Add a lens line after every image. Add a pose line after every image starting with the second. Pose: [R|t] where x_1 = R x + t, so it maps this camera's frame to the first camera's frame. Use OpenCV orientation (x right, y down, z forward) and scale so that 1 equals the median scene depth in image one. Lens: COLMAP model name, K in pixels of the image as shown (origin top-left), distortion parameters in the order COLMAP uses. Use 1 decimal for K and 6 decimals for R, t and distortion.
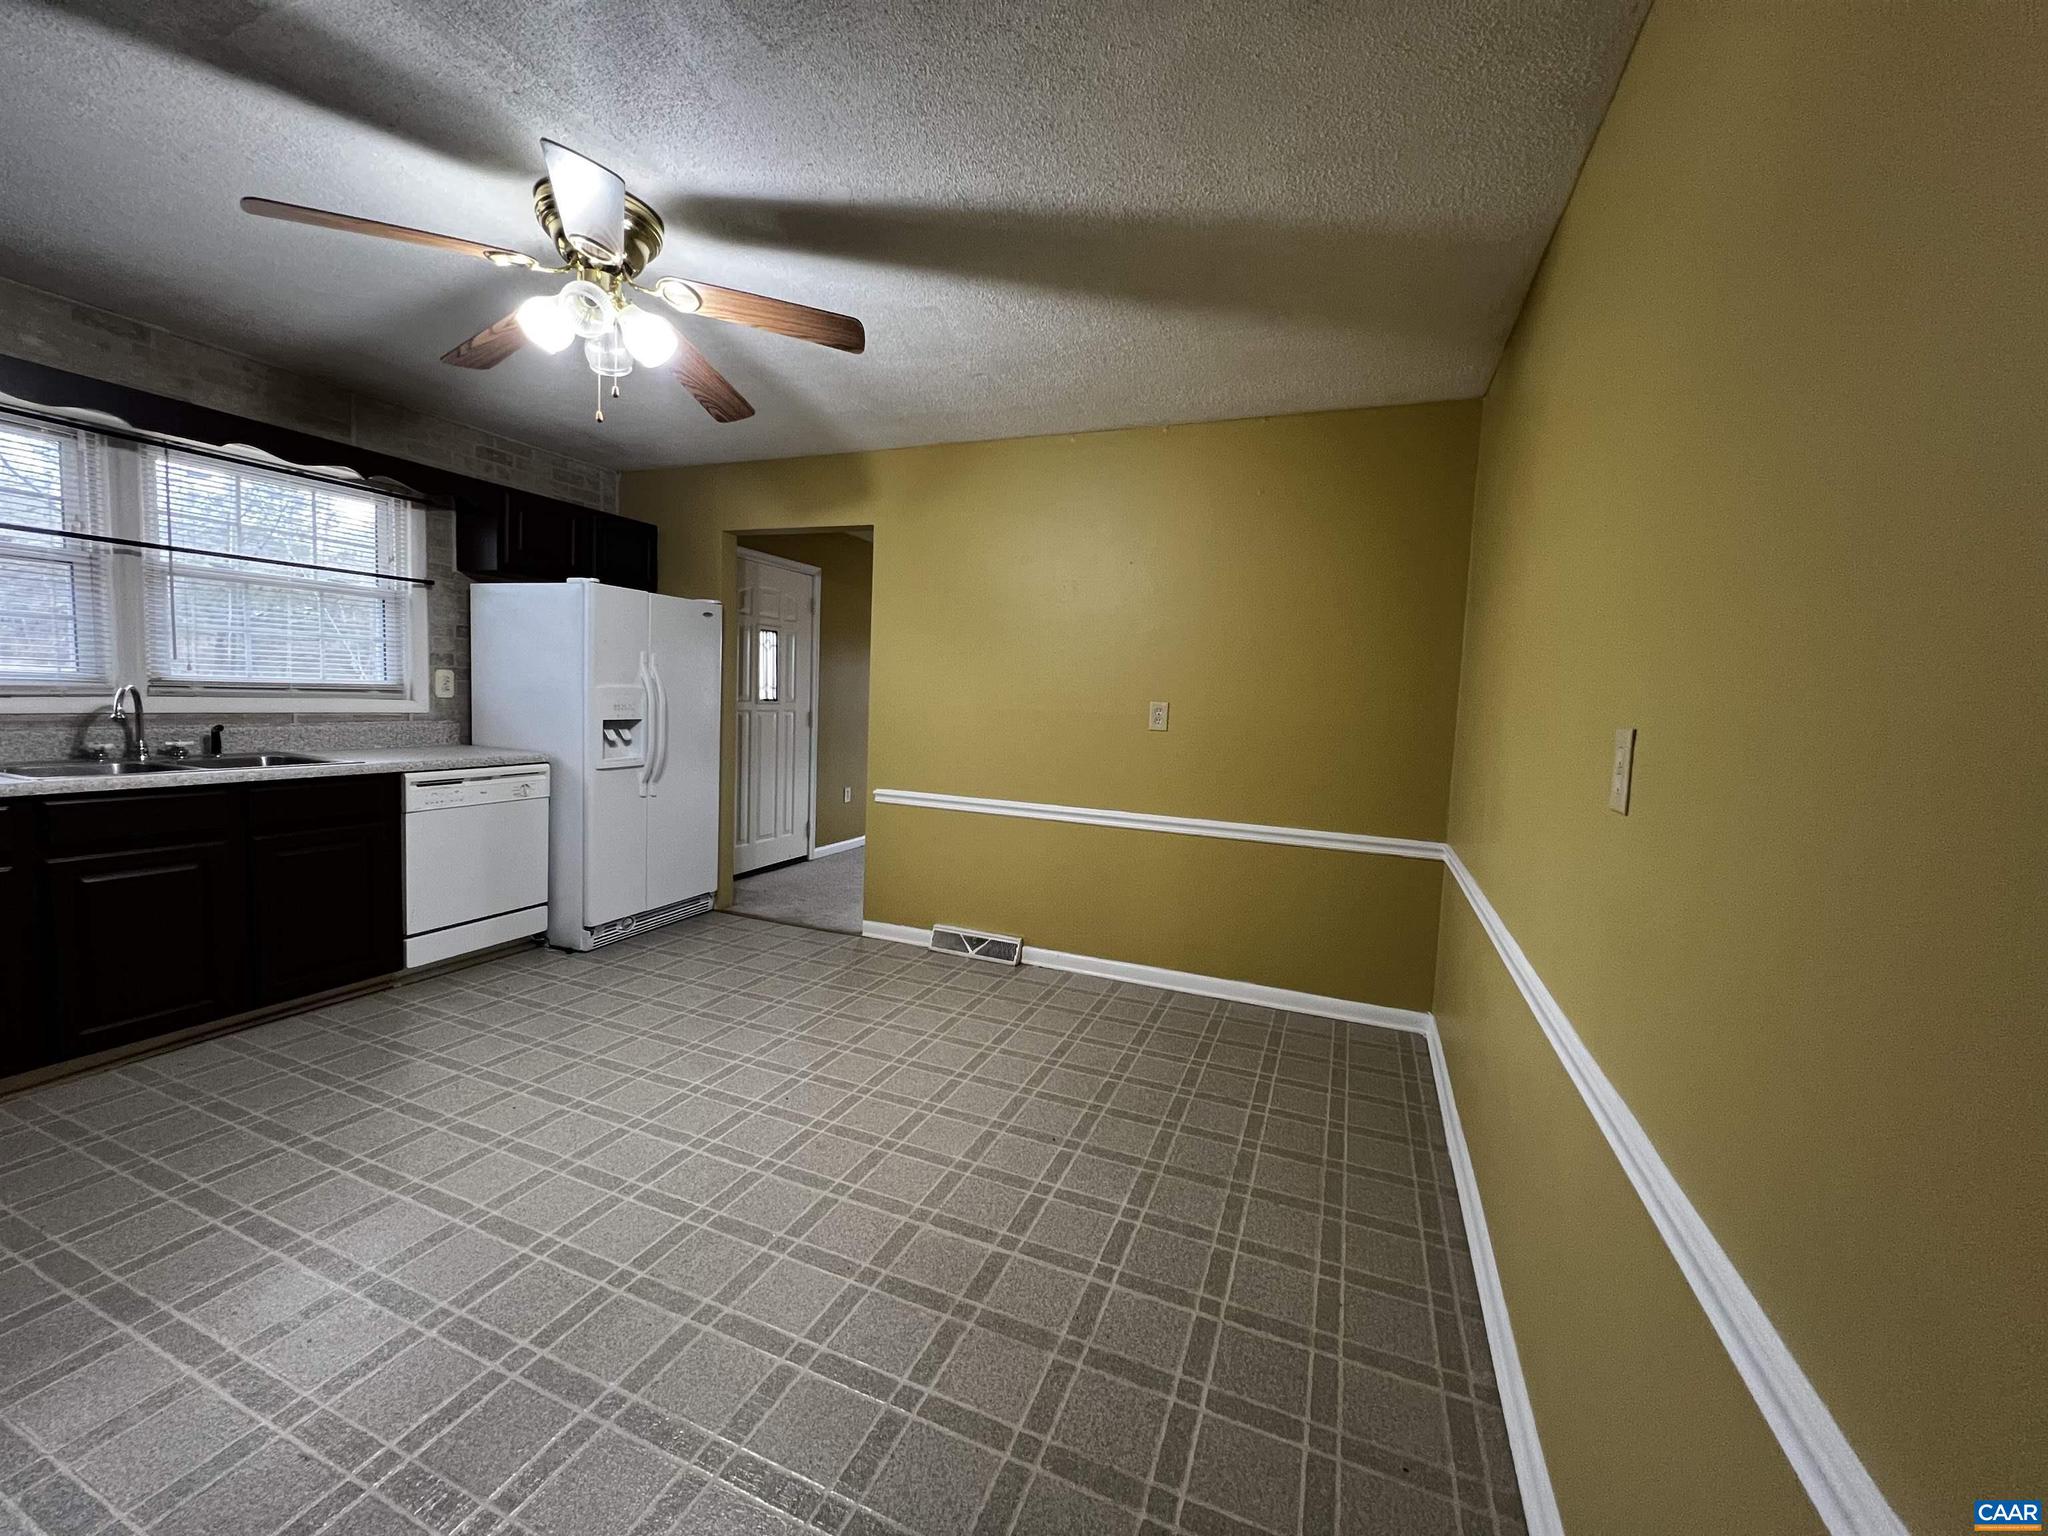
lens RADIAL K [[809.1, 0, 1023.6], [0, 809.1, 769.2], [0, 0, 1]] dist [0.000266, 0.000005]
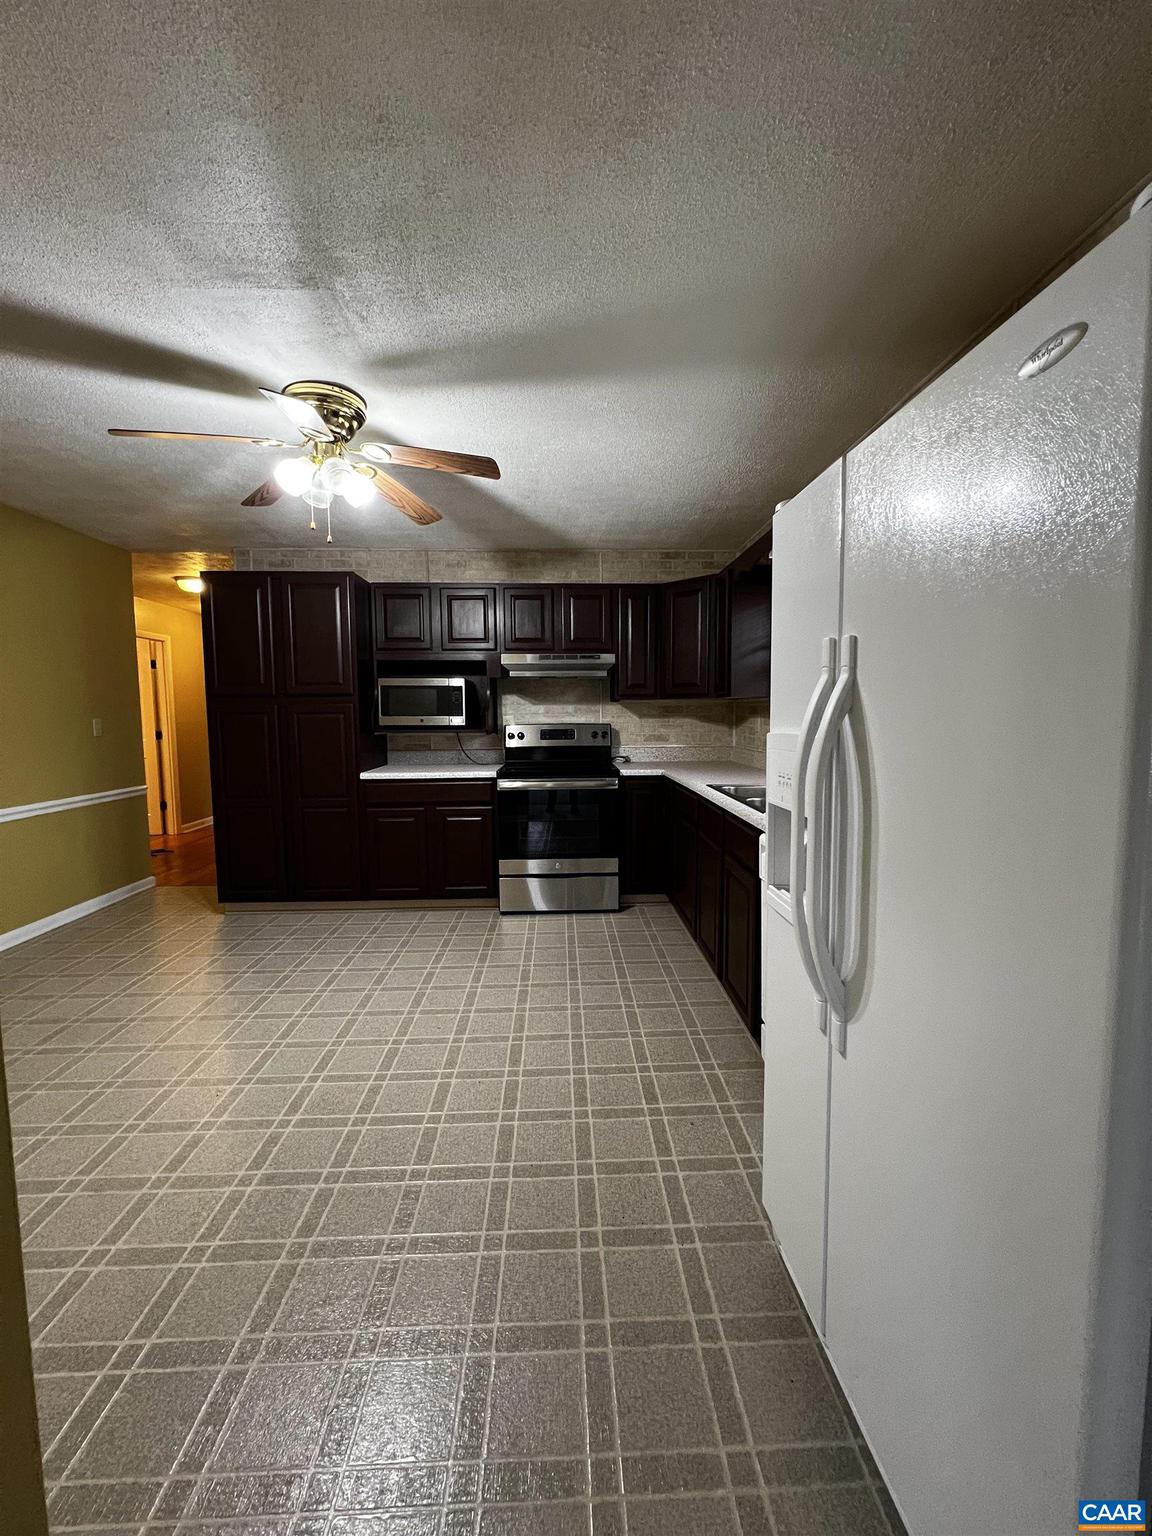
lens RADIAL K [[606.8, 0, 577.1], [0, 606.8, 767.6], [0, 0, 1]] dist [0.000266, 0.000005]
pose [[-0.911948, 0.000621, -0.410306, -0.396570], [-0.068431, 0.985763, 0.153585, -0.184081], [0.404560, 0.168139, -0.898922, 1.842448]]
